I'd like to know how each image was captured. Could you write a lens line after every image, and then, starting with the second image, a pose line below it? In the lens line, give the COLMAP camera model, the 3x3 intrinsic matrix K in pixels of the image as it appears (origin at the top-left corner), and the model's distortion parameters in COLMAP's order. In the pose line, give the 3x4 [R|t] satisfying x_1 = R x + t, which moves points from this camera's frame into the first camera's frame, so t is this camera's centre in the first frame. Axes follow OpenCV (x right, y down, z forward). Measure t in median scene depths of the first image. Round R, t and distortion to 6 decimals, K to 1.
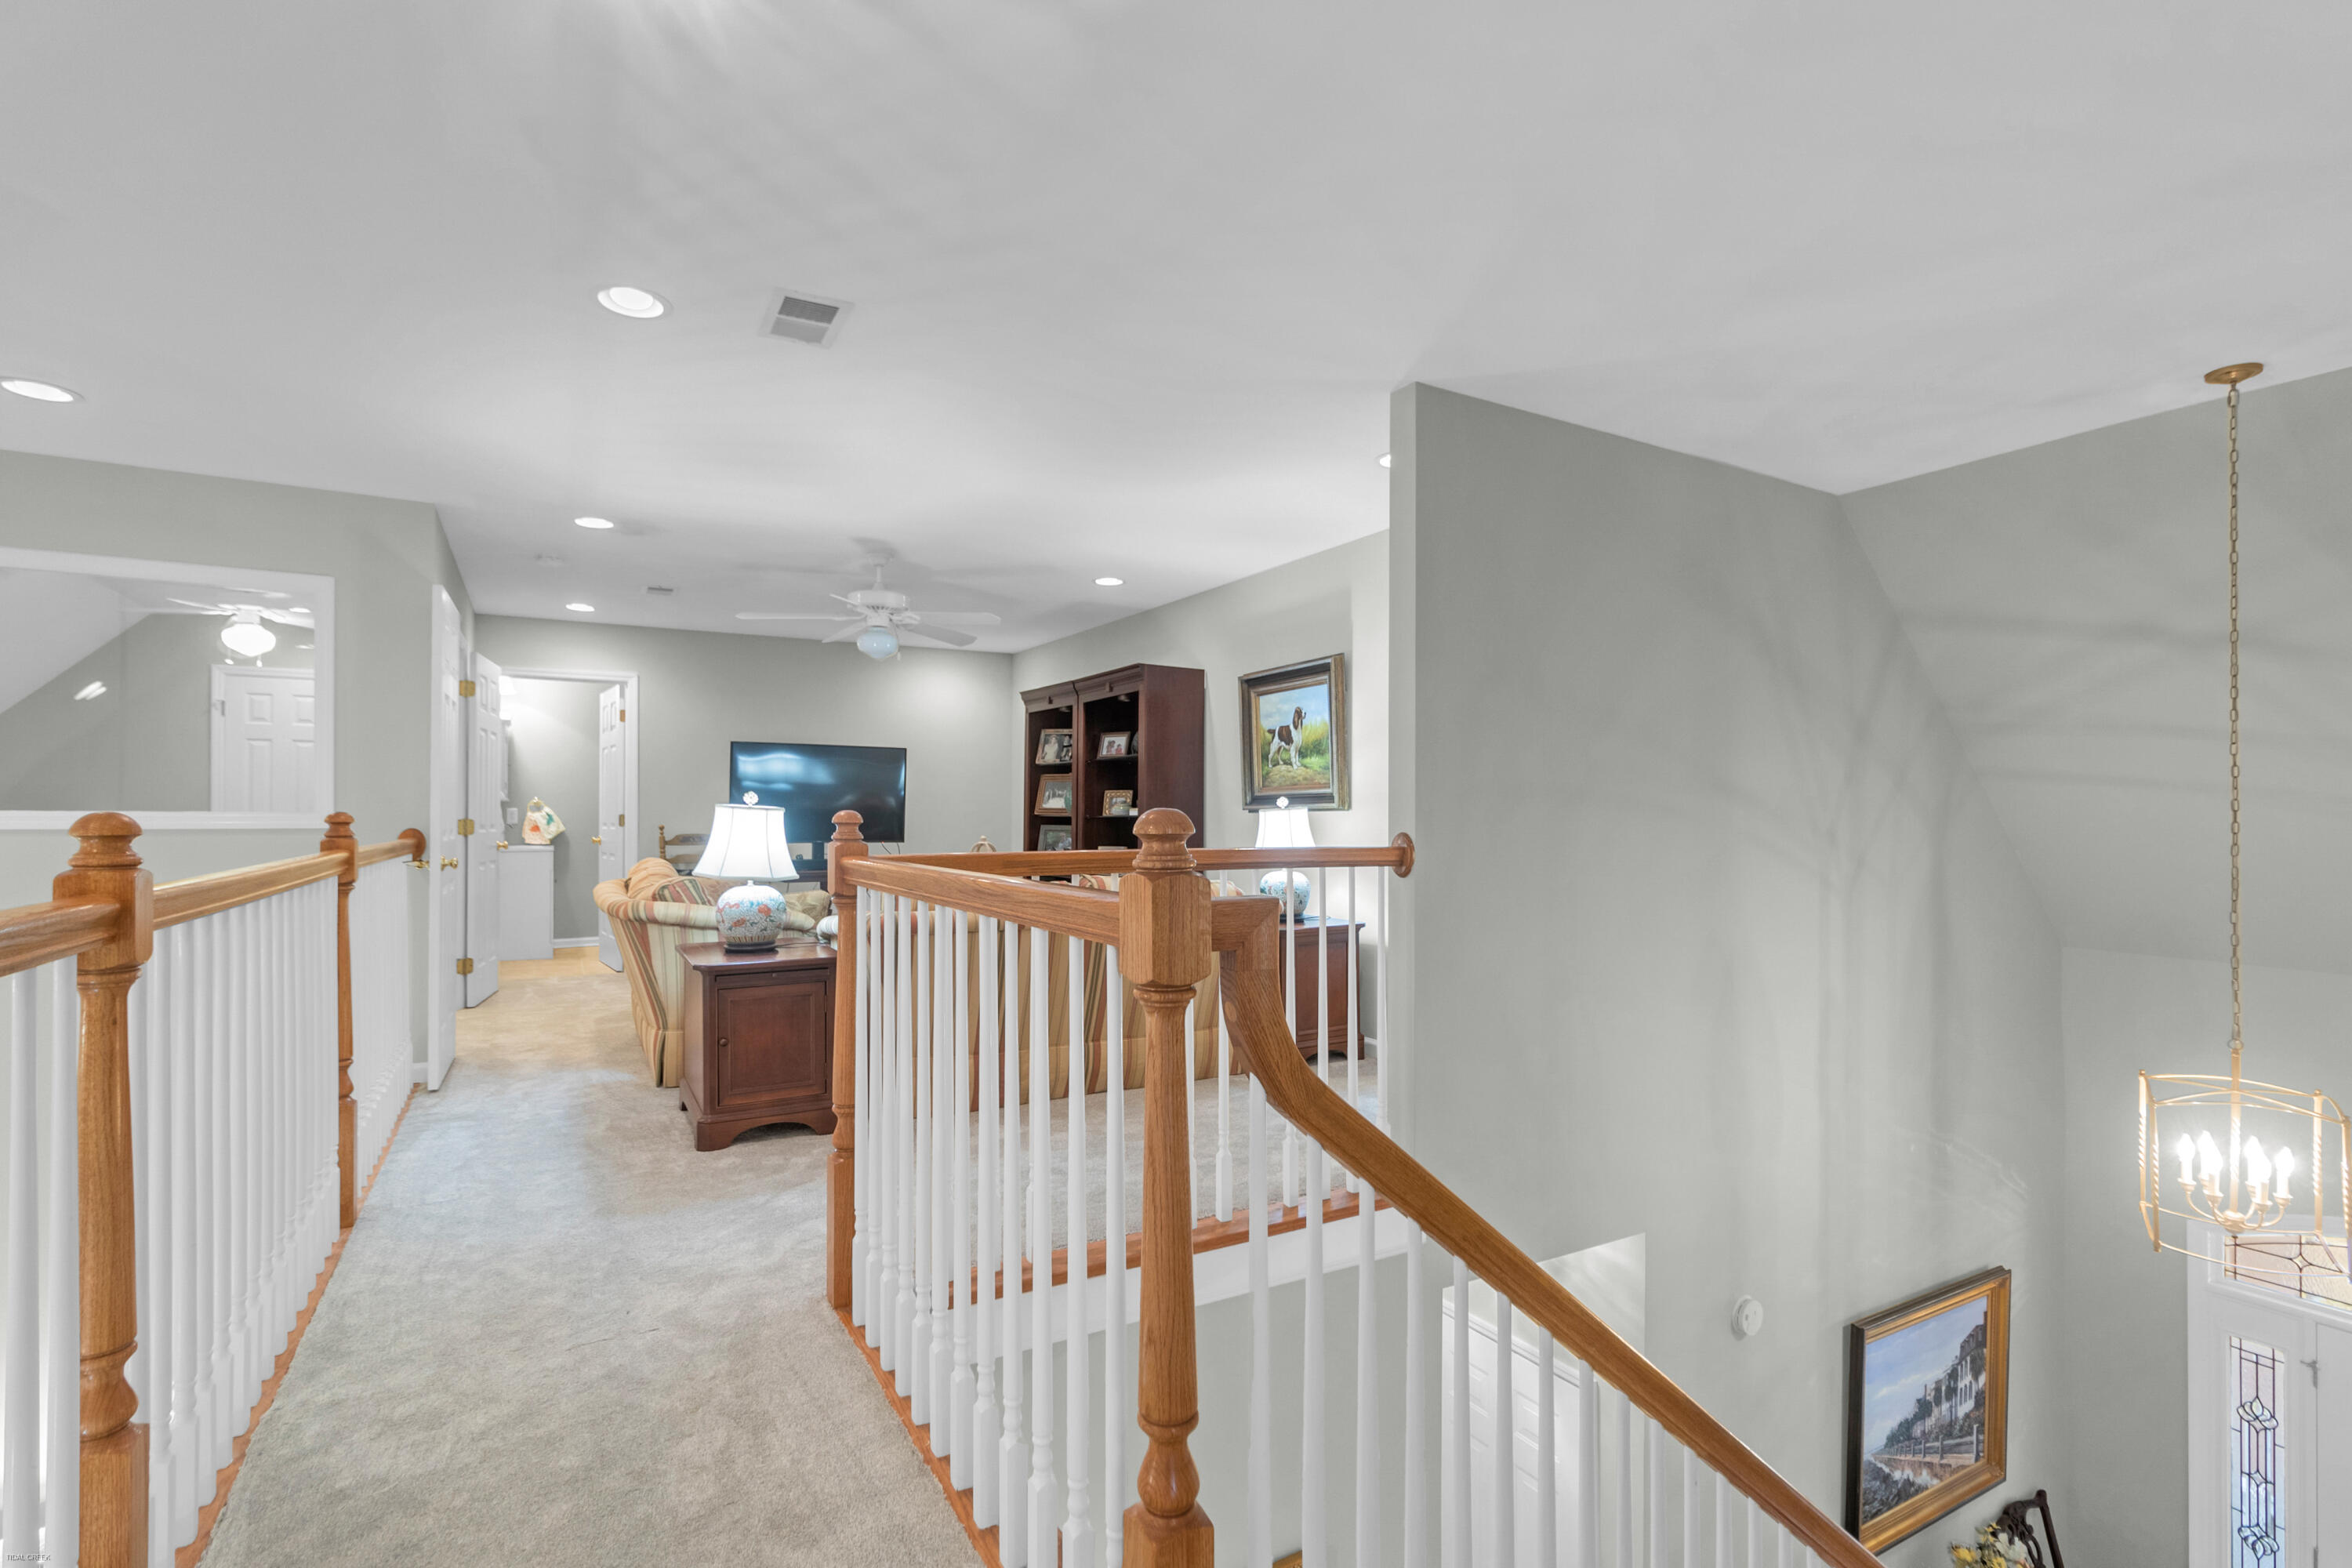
lens RADIAL K [[1095.0, 0, 1180.4], [0, 1095.0, 803.9], [0, 0, 1]] dist [0.001006, 0.000704]
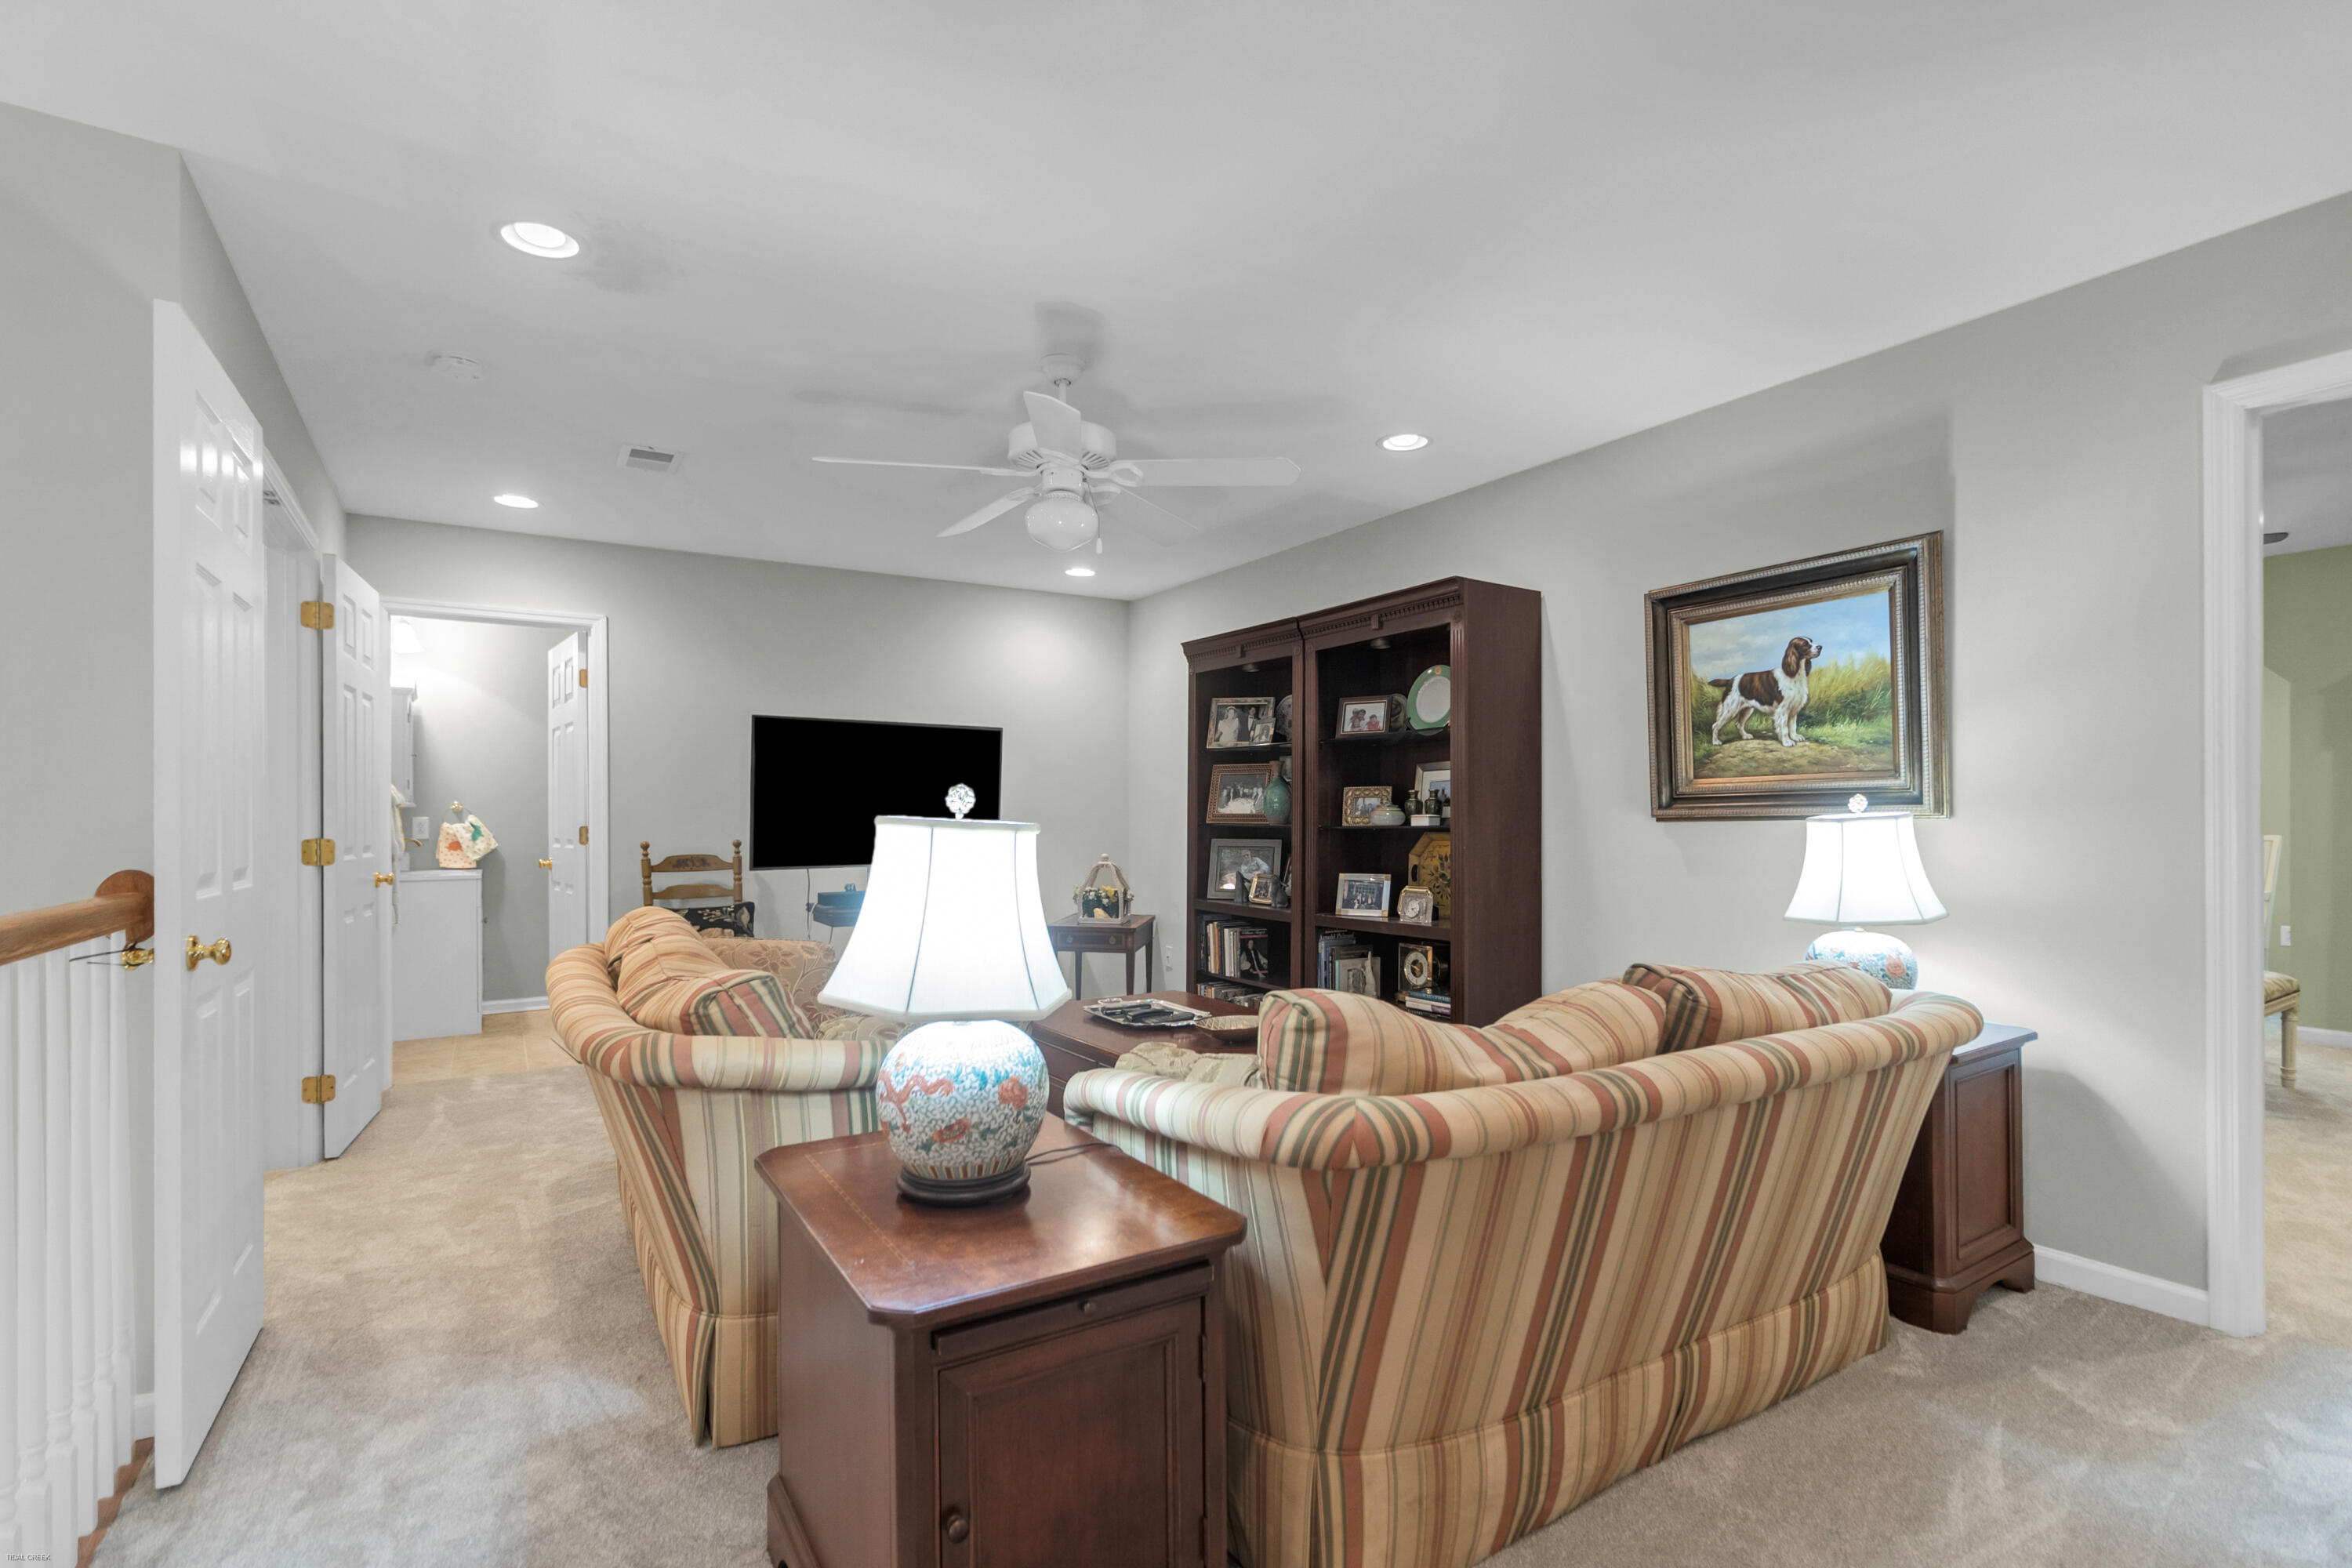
lens RADIAL K [[1095.0, 0, 1185.1], [0, 1095.0, 815.2], [0, 0, 1]] dist [0.001006, 0.000704]
pose [[0.999060, -0.005077, 0.043048, -0.225945], [0.004707, 0.999951, 0.008701, -0.001727], [-0.043090, -0.008490, 0.999035, 0.415975]]
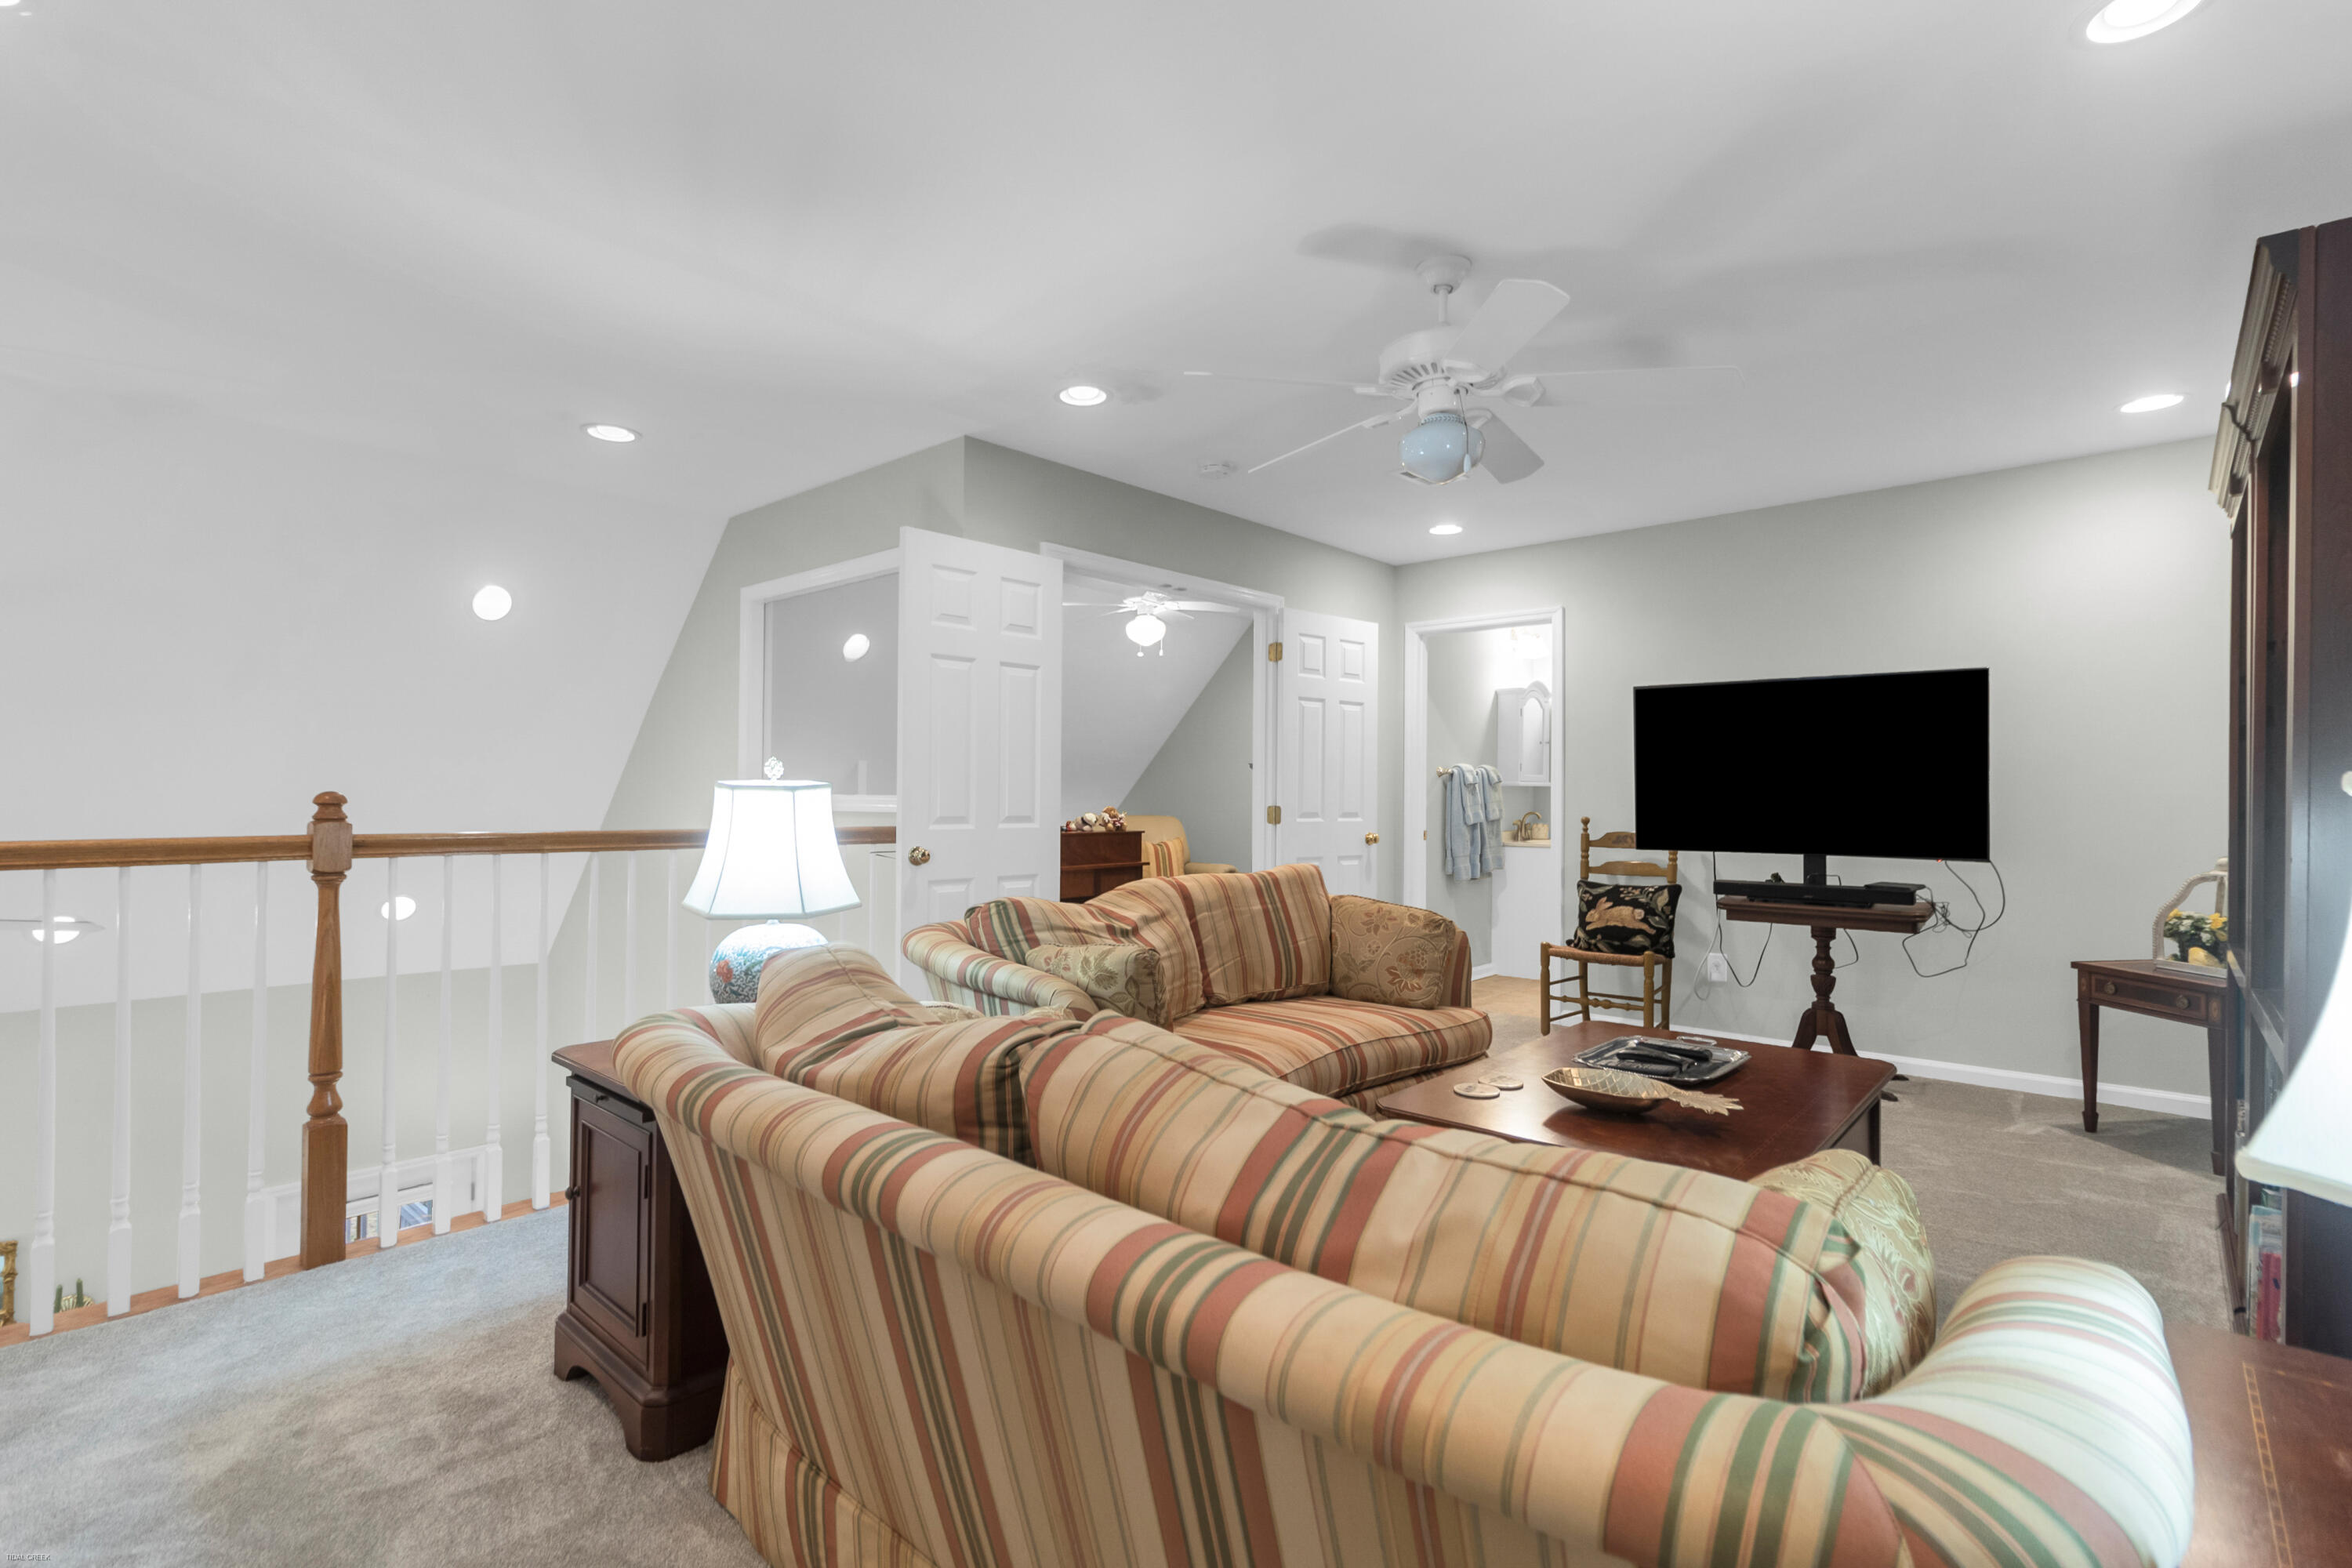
lens RADIAL K [[1095.0, 0, 1174.1], [0, 1095.0, 789.6], [0, 0, 1]] dist [0.001006, 0.000704]
pose [[0.296238, -0.007453, -0.955085, 0.146483], [0.005302, 0.999967, -0.006159, 0.005955], [0.955099, -0.003239, 0.296268, 0.706810]]
